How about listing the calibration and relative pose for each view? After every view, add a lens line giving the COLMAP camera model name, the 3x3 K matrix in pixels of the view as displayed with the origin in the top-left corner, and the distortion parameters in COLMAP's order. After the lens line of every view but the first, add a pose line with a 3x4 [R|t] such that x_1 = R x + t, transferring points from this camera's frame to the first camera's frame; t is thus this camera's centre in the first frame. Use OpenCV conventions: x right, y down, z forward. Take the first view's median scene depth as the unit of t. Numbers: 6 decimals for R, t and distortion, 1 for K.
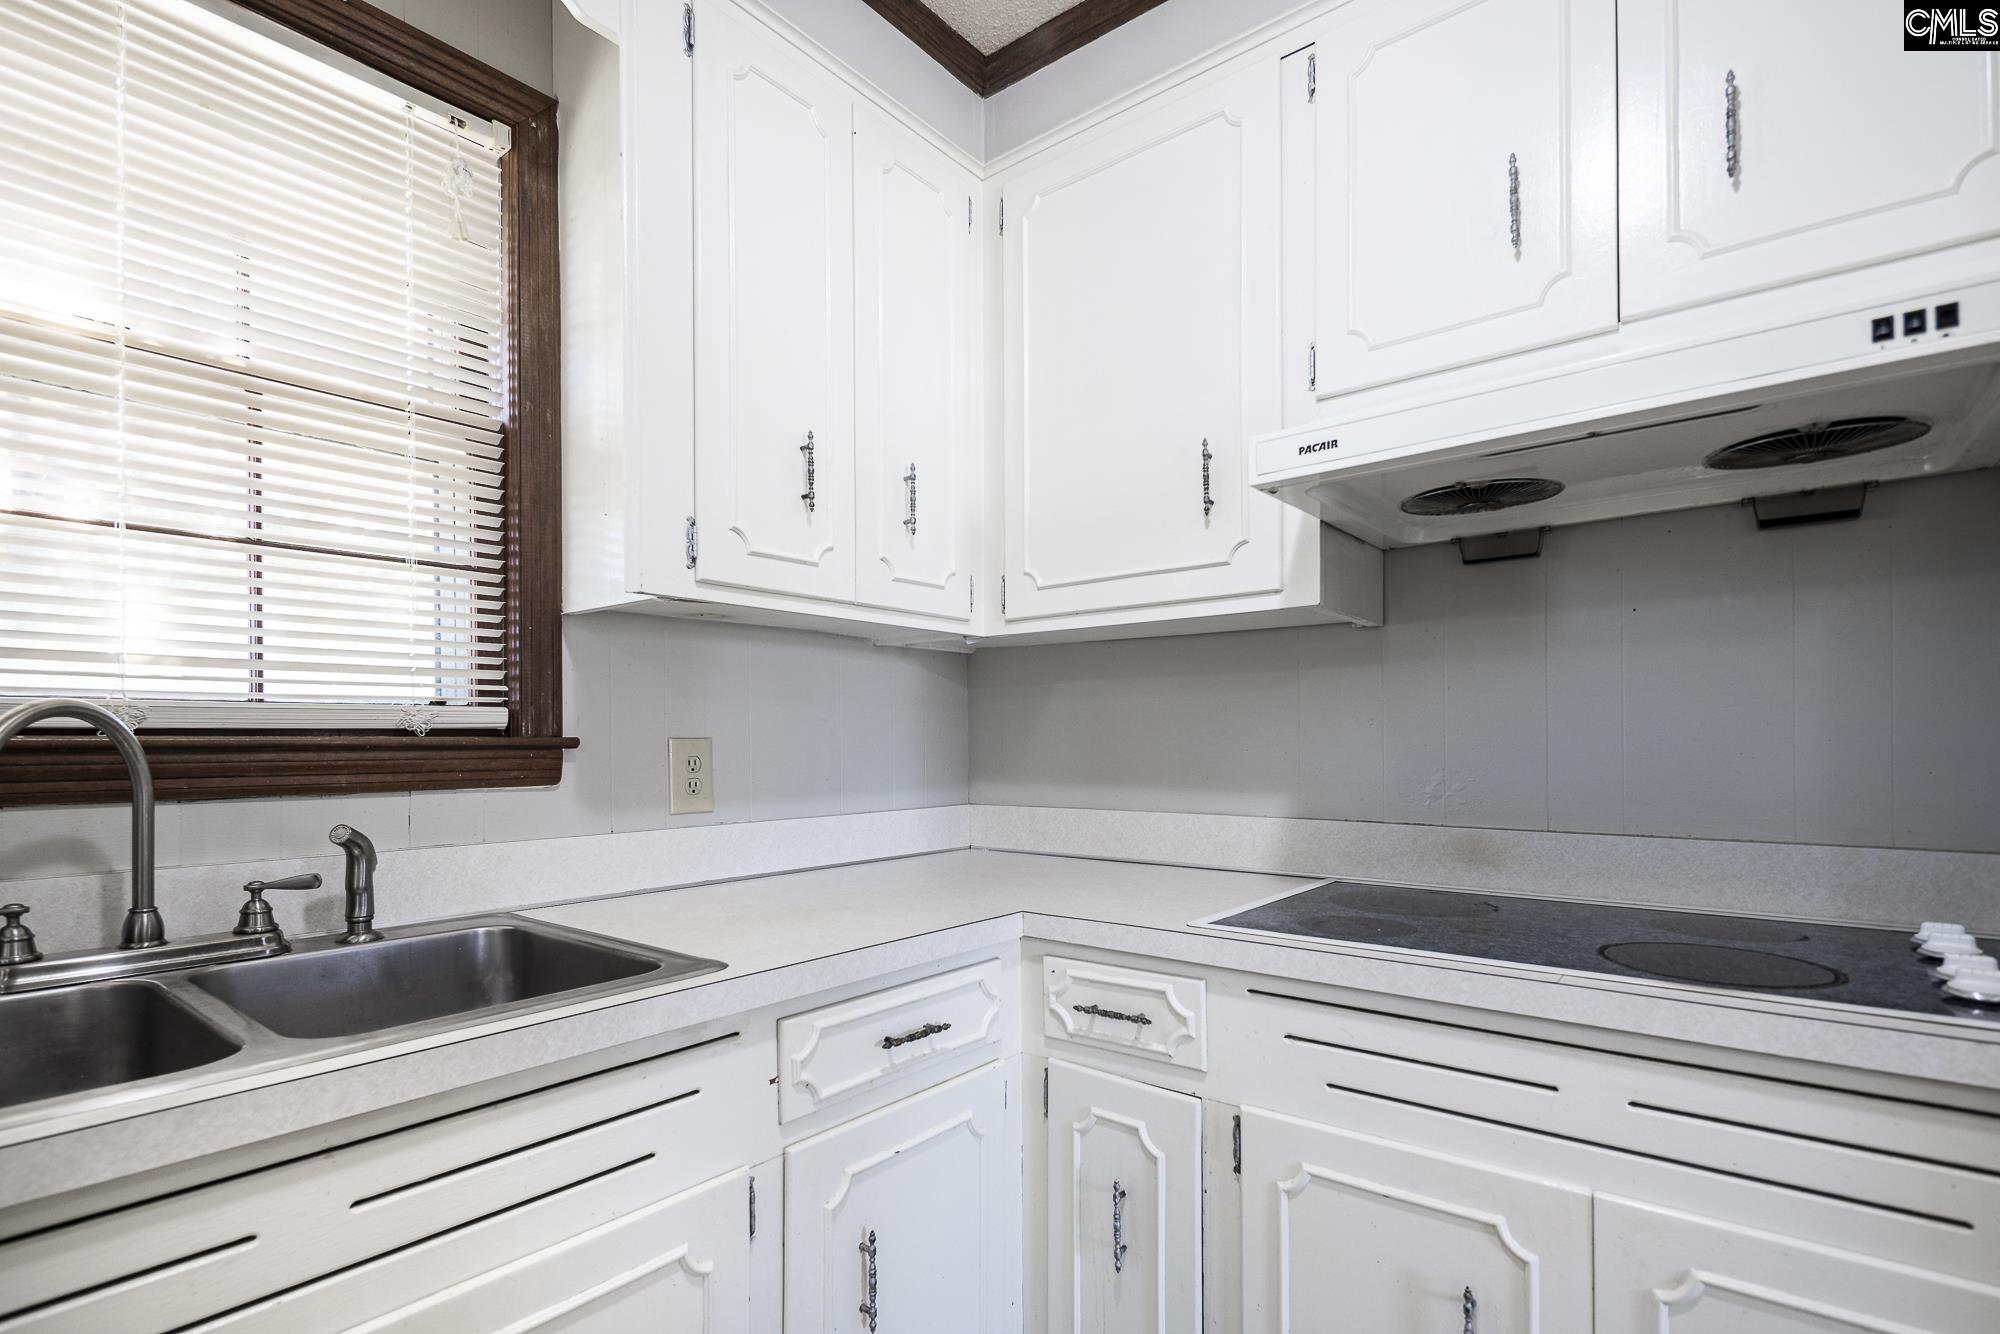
lens RADIAL K [[972.2, 0, 990.0], [0, 972.2, 744.3], [0, 0, 1]] dist [0.002275, -0.003057]
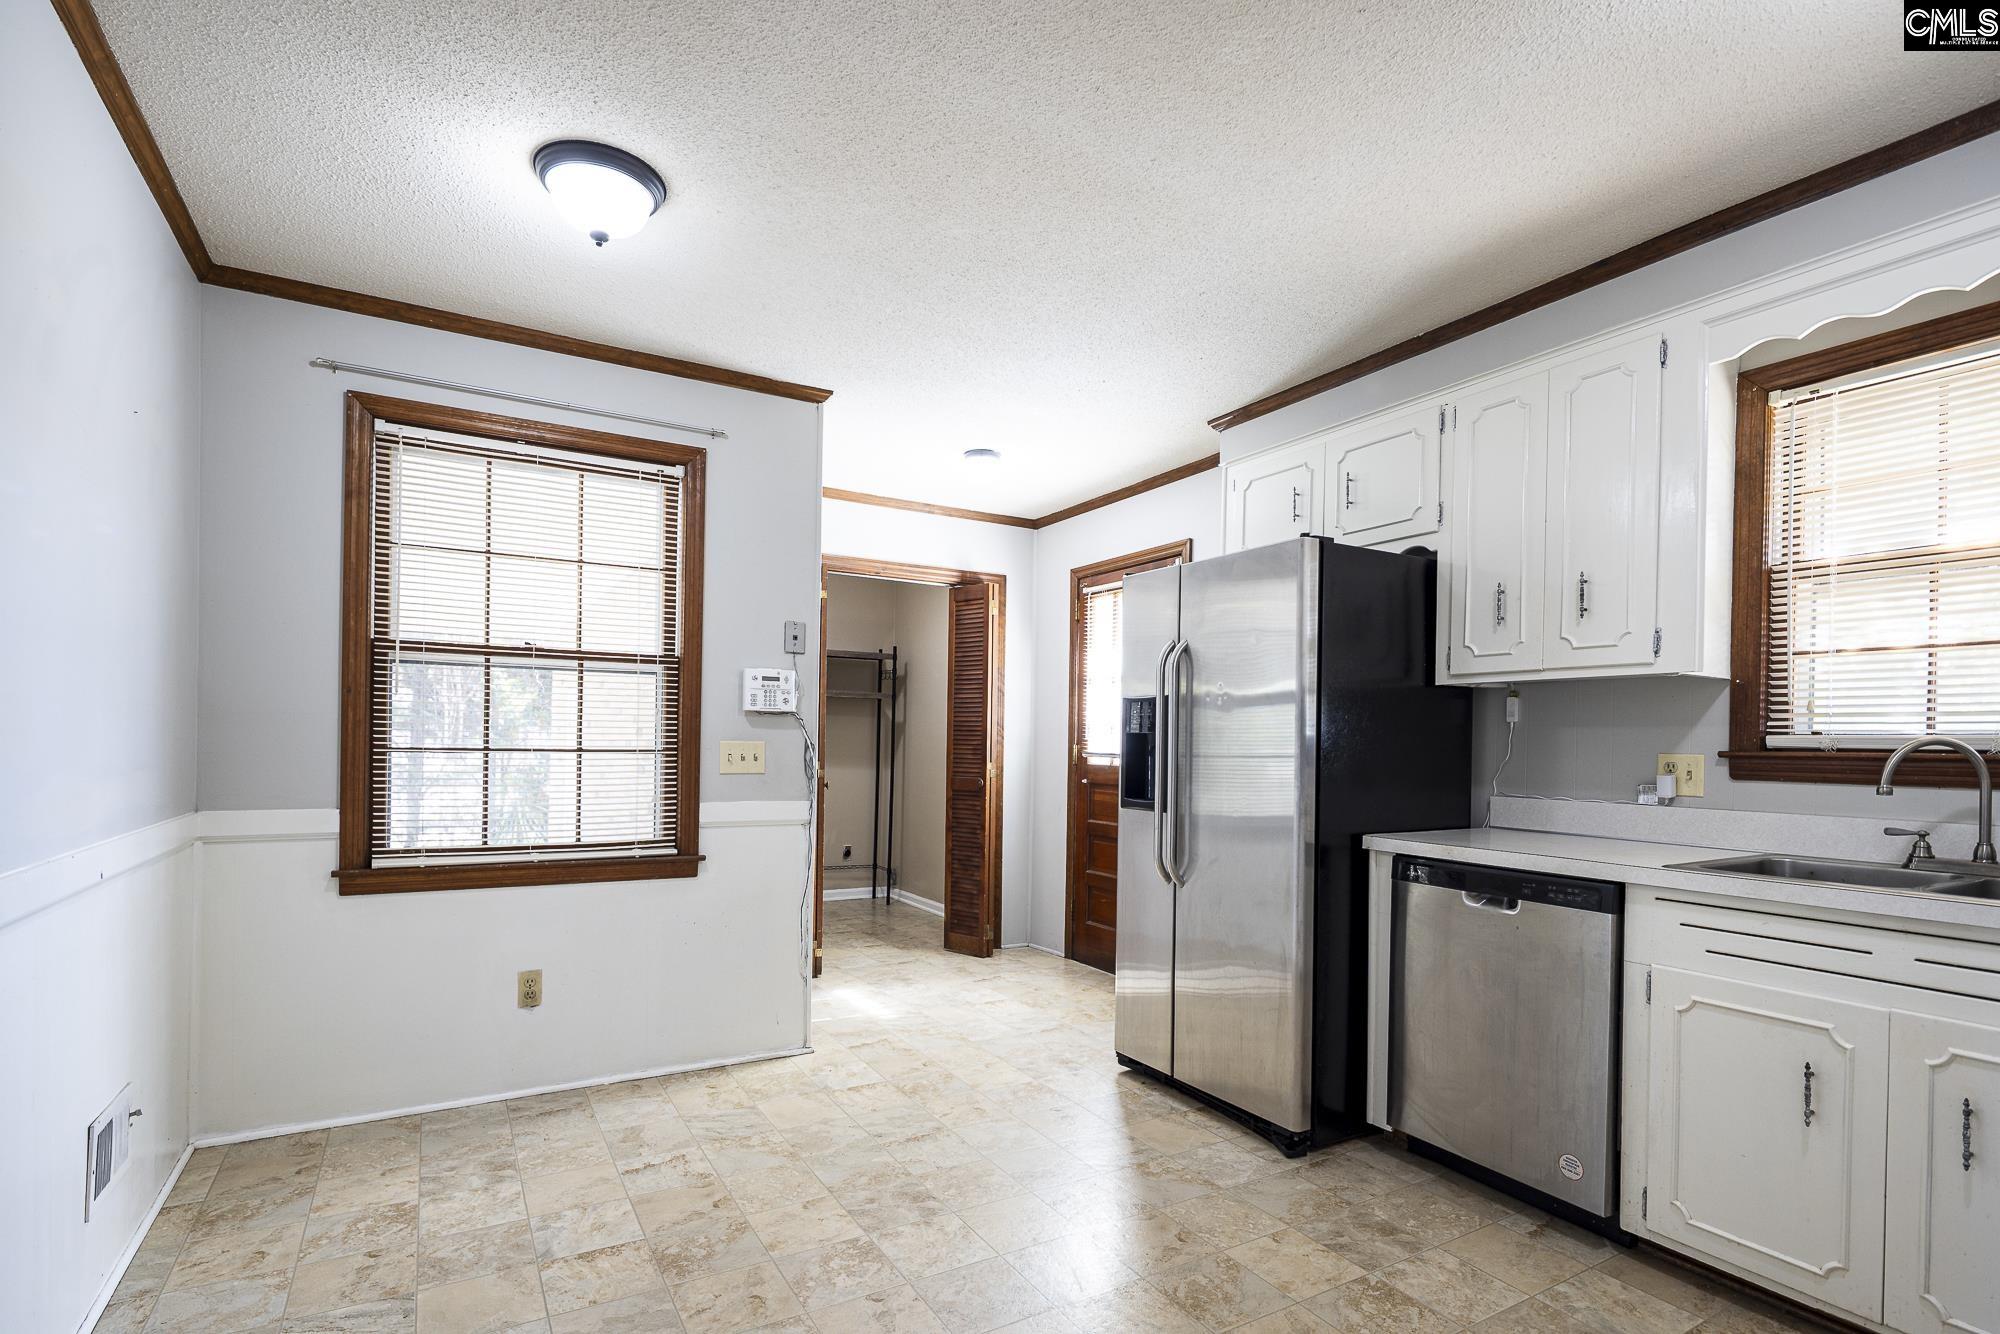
lens RADIAL K [[972.2, 0, 989.0], [0, 972.2, 741.9], [0, 0, 1]] dist [0.002275, -0.003057]
pose [[-0.365104, -0.000467, -0.930967, 1.291416], [-0.012954, 0.999906, 0.004579, -0.013197], [0.930877, 0.013732, -0.365076, -0.117307]]
